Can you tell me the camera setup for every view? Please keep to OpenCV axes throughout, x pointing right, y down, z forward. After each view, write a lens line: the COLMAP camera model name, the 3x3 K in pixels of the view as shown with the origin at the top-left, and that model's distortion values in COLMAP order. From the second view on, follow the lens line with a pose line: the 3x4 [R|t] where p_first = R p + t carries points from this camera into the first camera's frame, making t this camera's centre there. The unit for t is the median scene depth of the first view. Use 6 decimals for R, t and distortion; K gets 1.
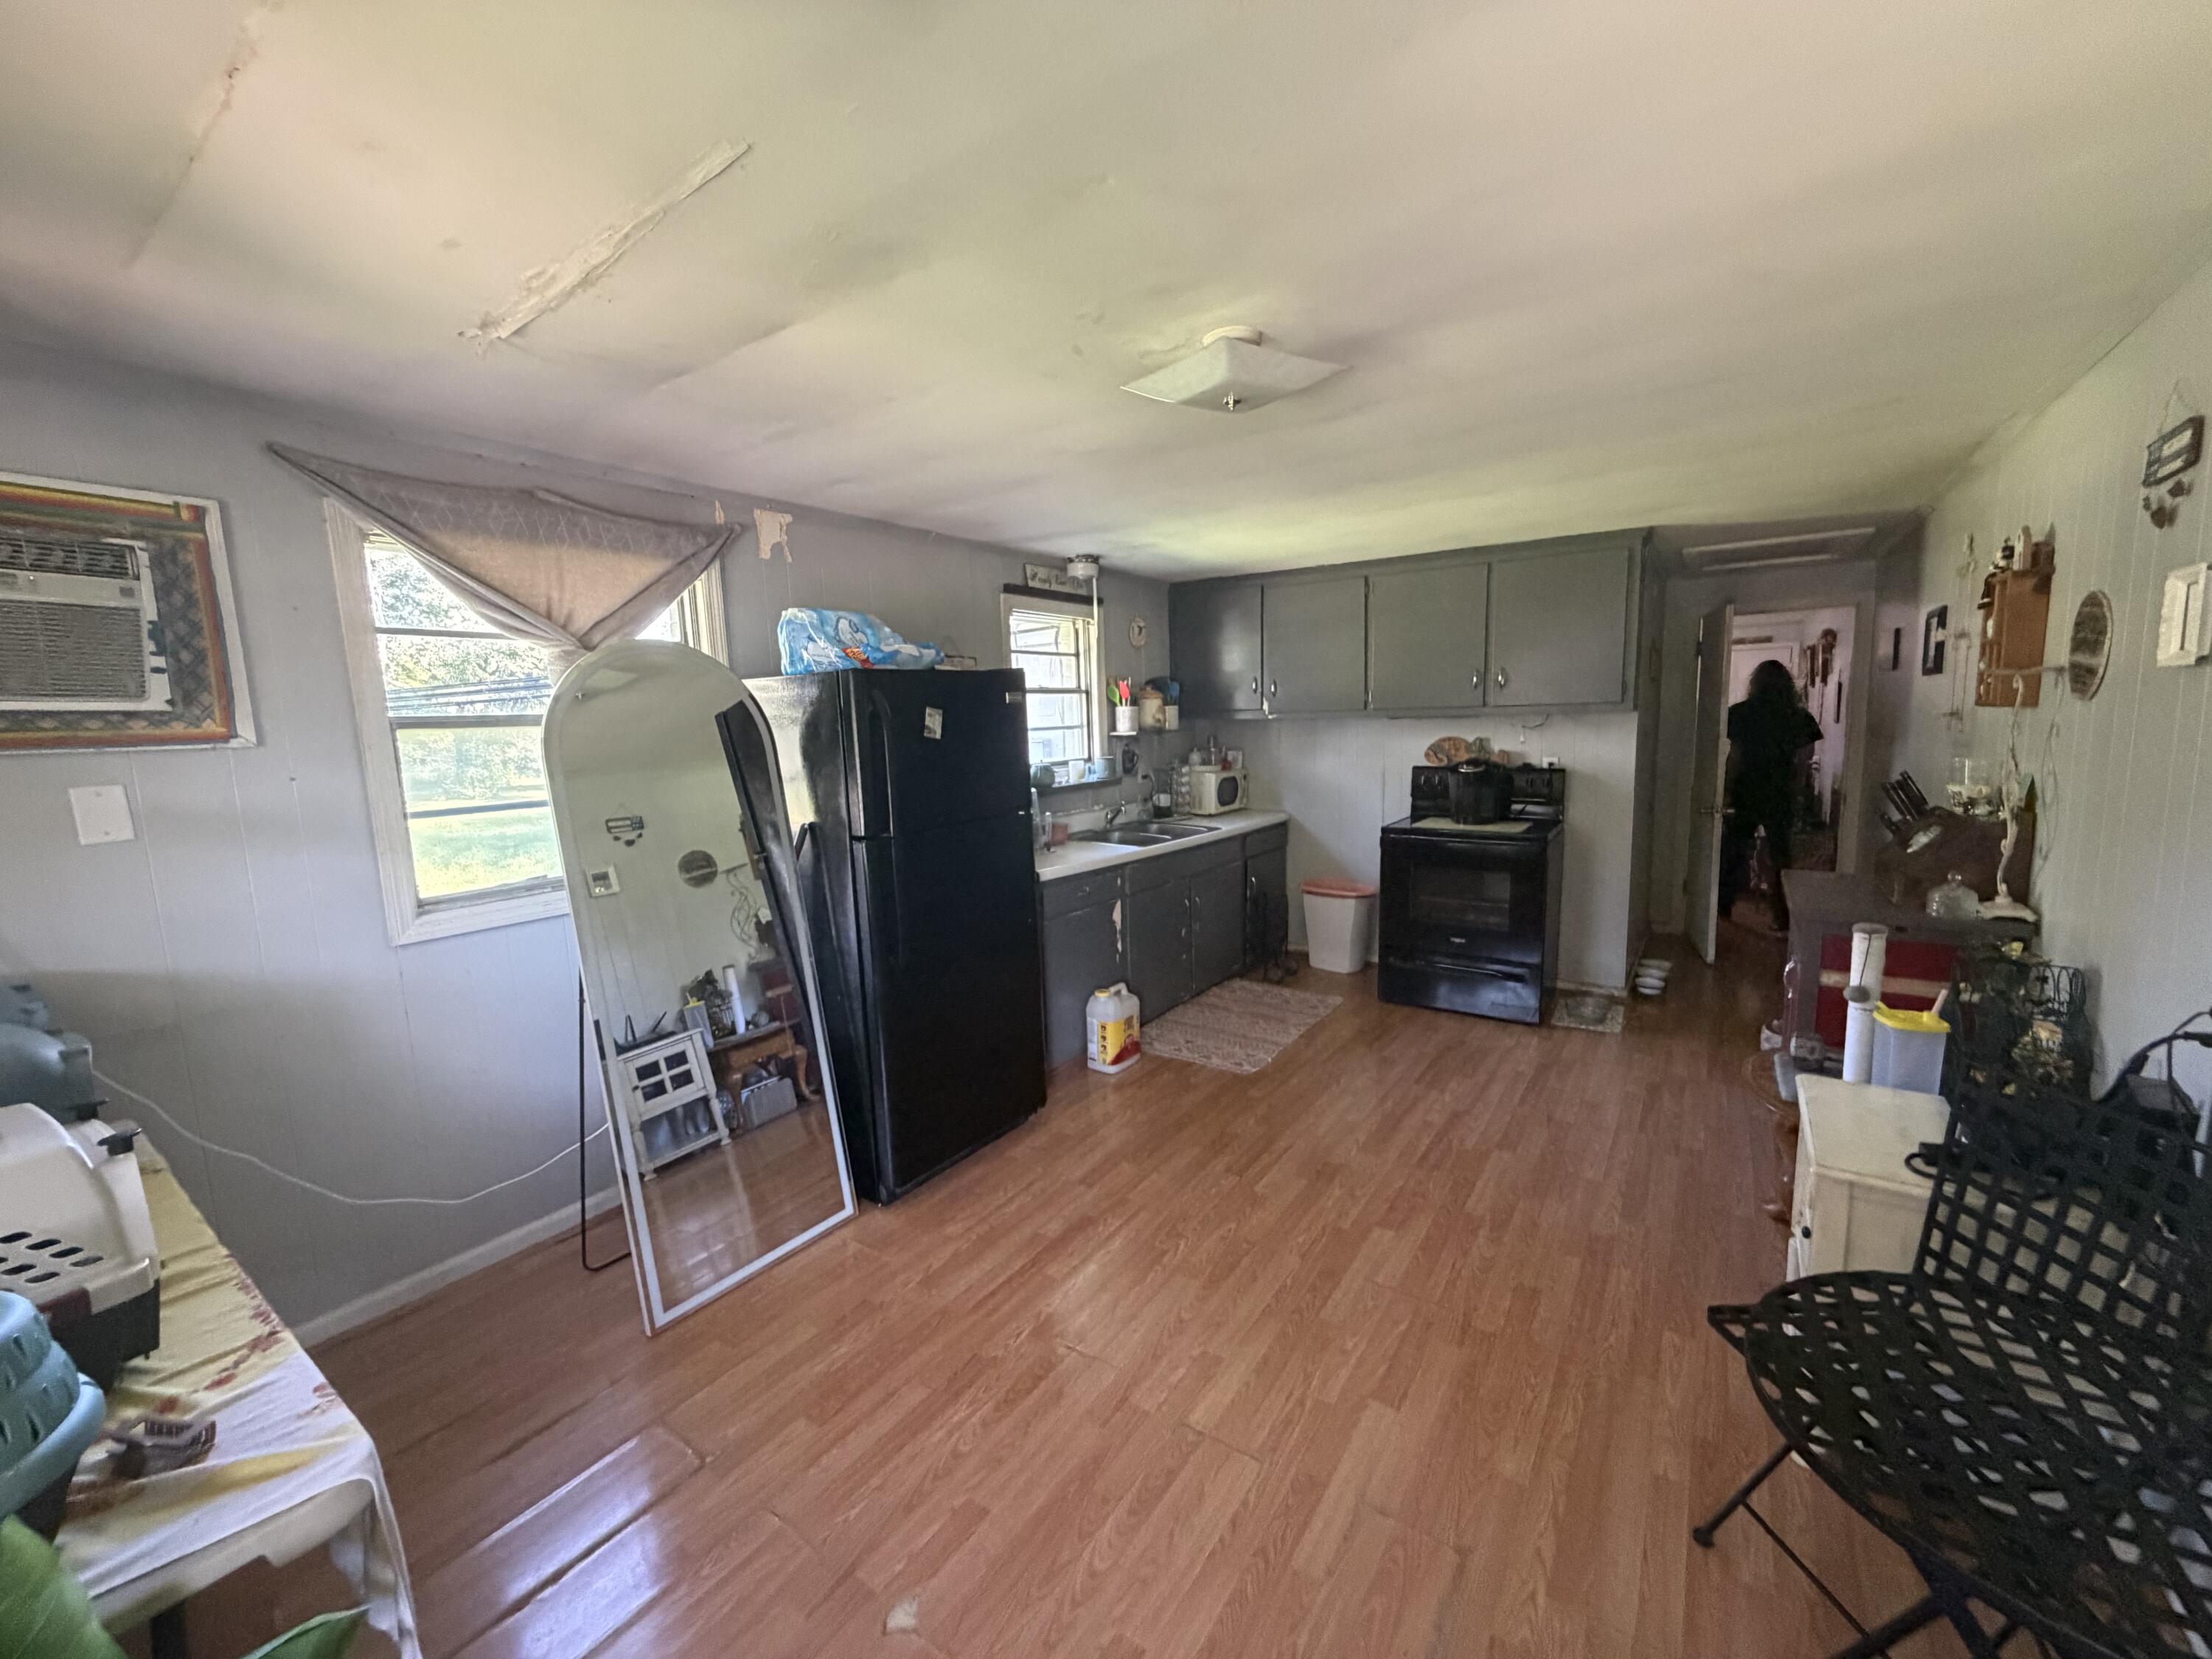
lens RADIAL K [[879.0, 0, 1098.5], [0, 879.0, 833.0], [0, 0, 1]] dist [-0.001574, 0.000219]
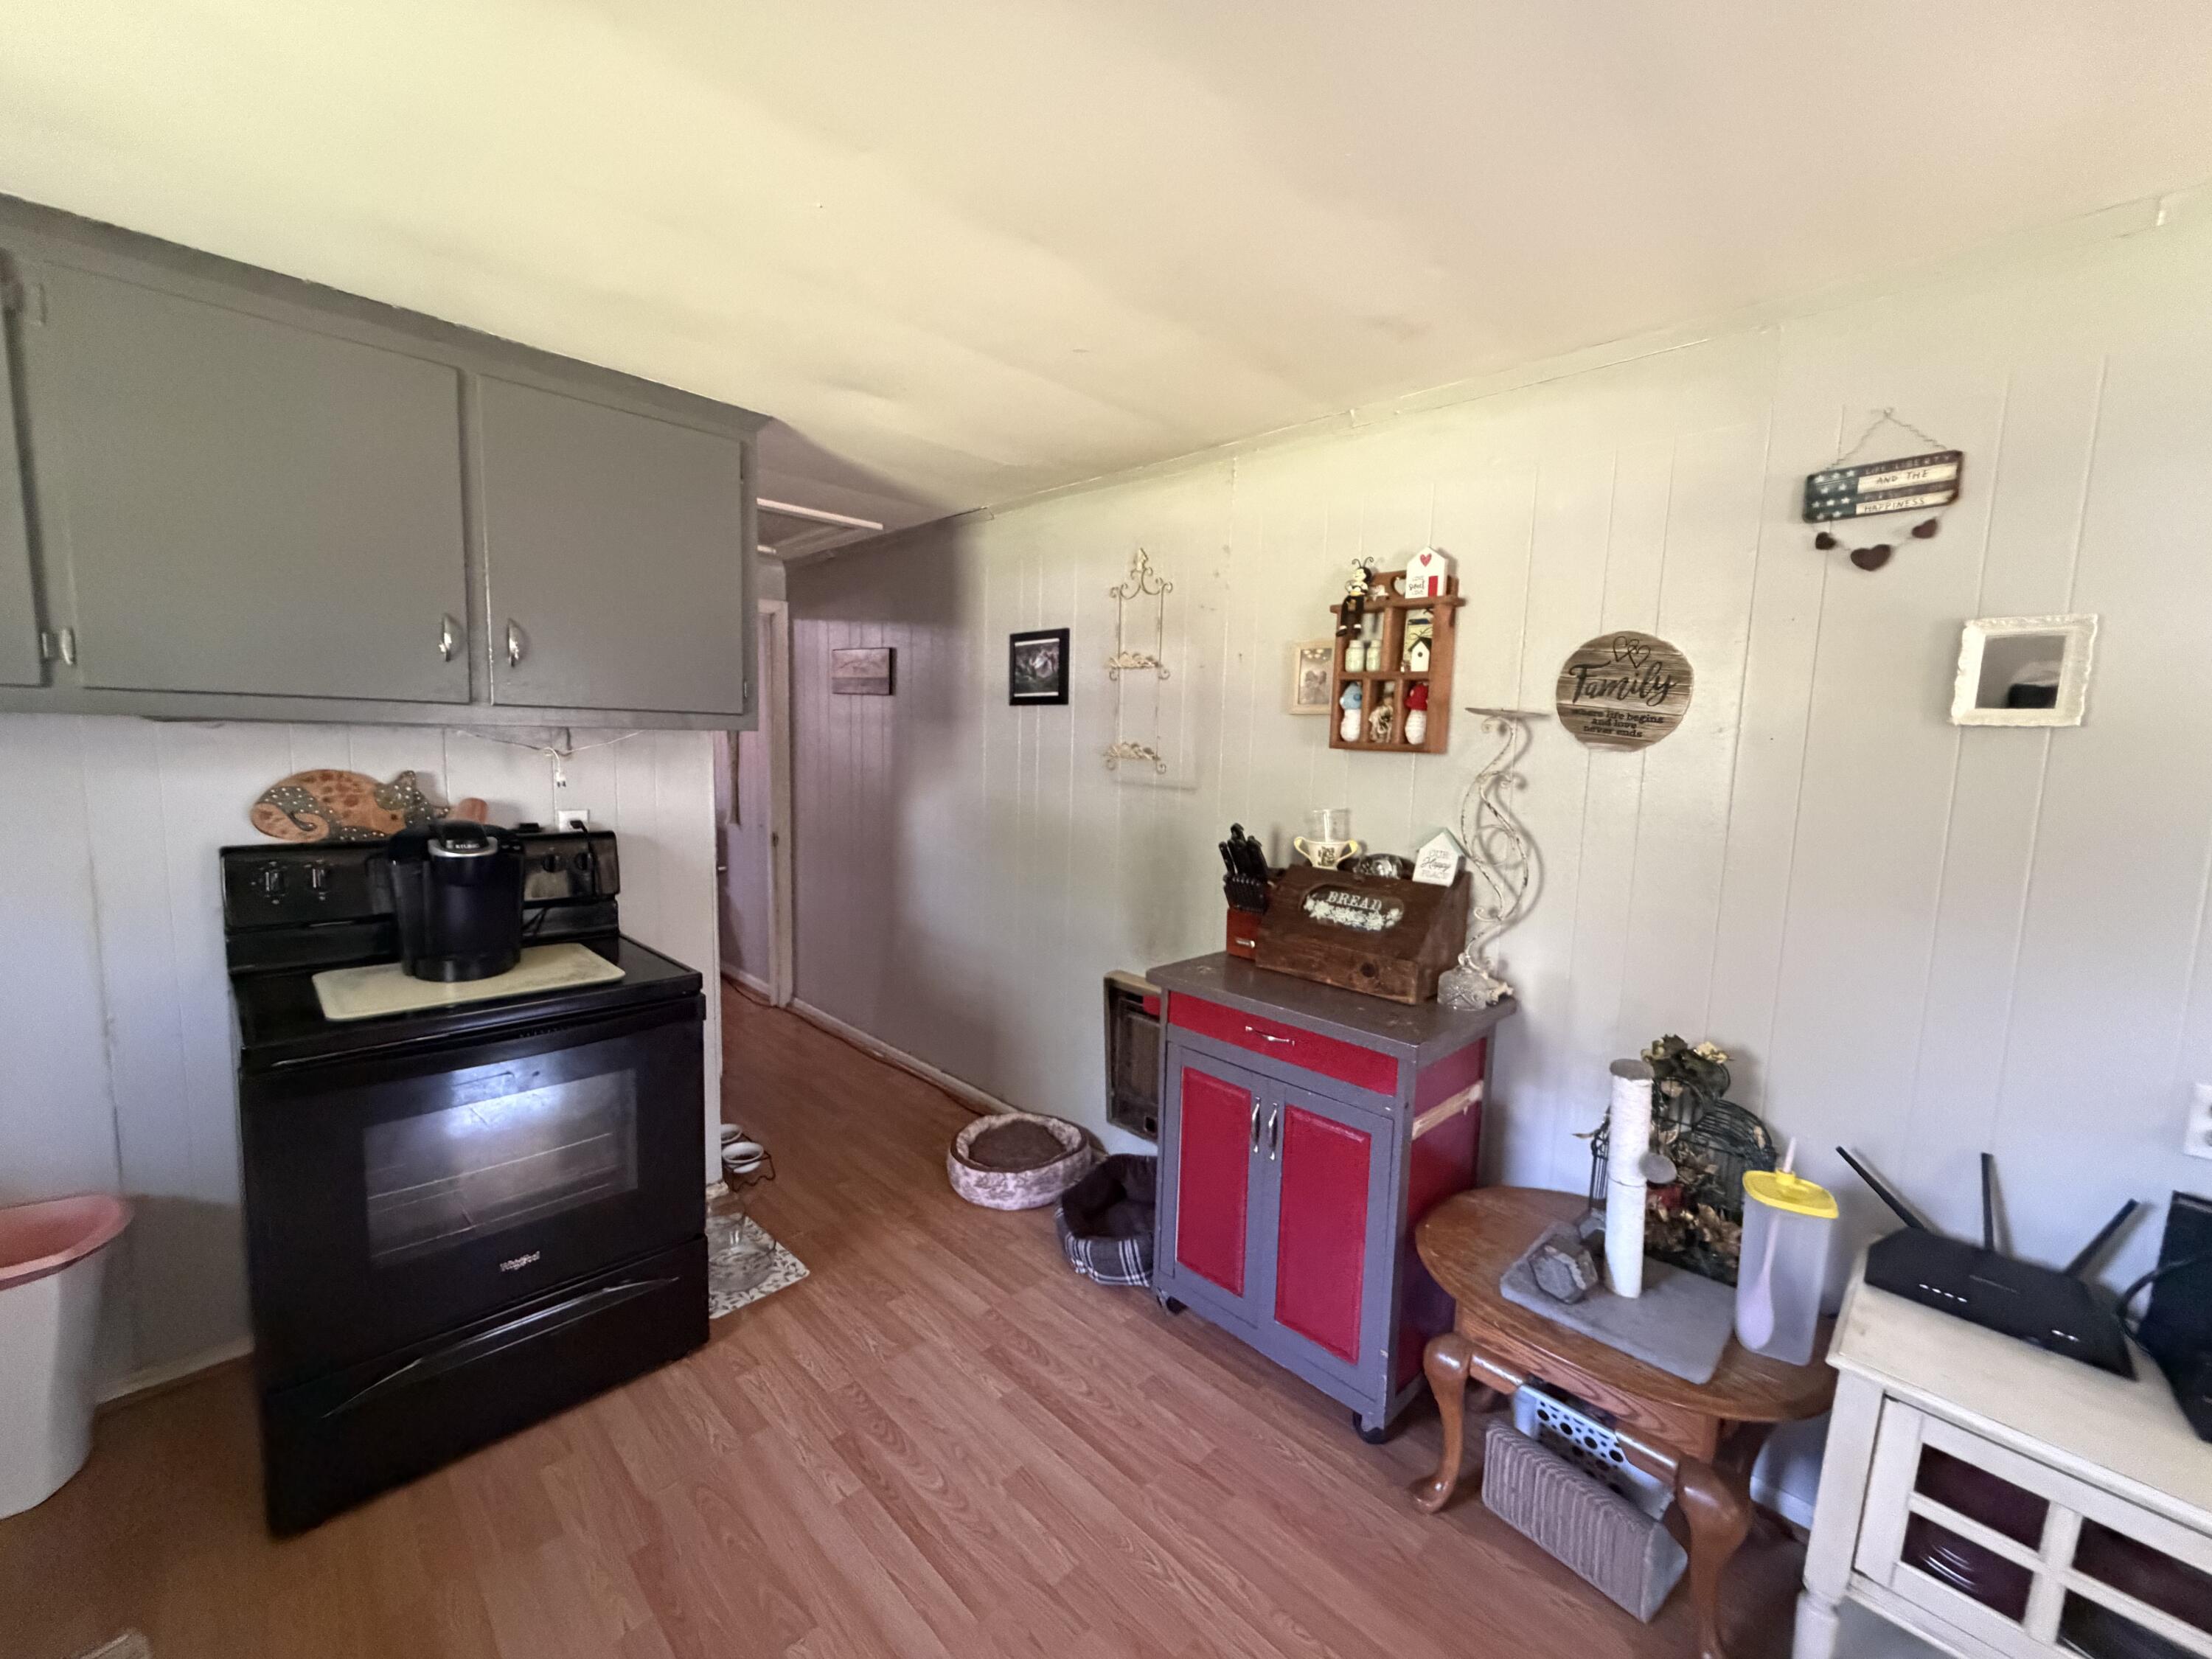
lens RADIAL K [[879.0, 0, 1101.5], [0, 879.0, 829.3], [0, 0, 1]] dist [-0.001574, 0.000219]
pose [[0.177425, -0.071609, 0.981526, 0.094160], [0.091989, 0.994189, 0.055904, -0.118347], [-0.979826, 0.080371, 0.182981, 0.945863]]
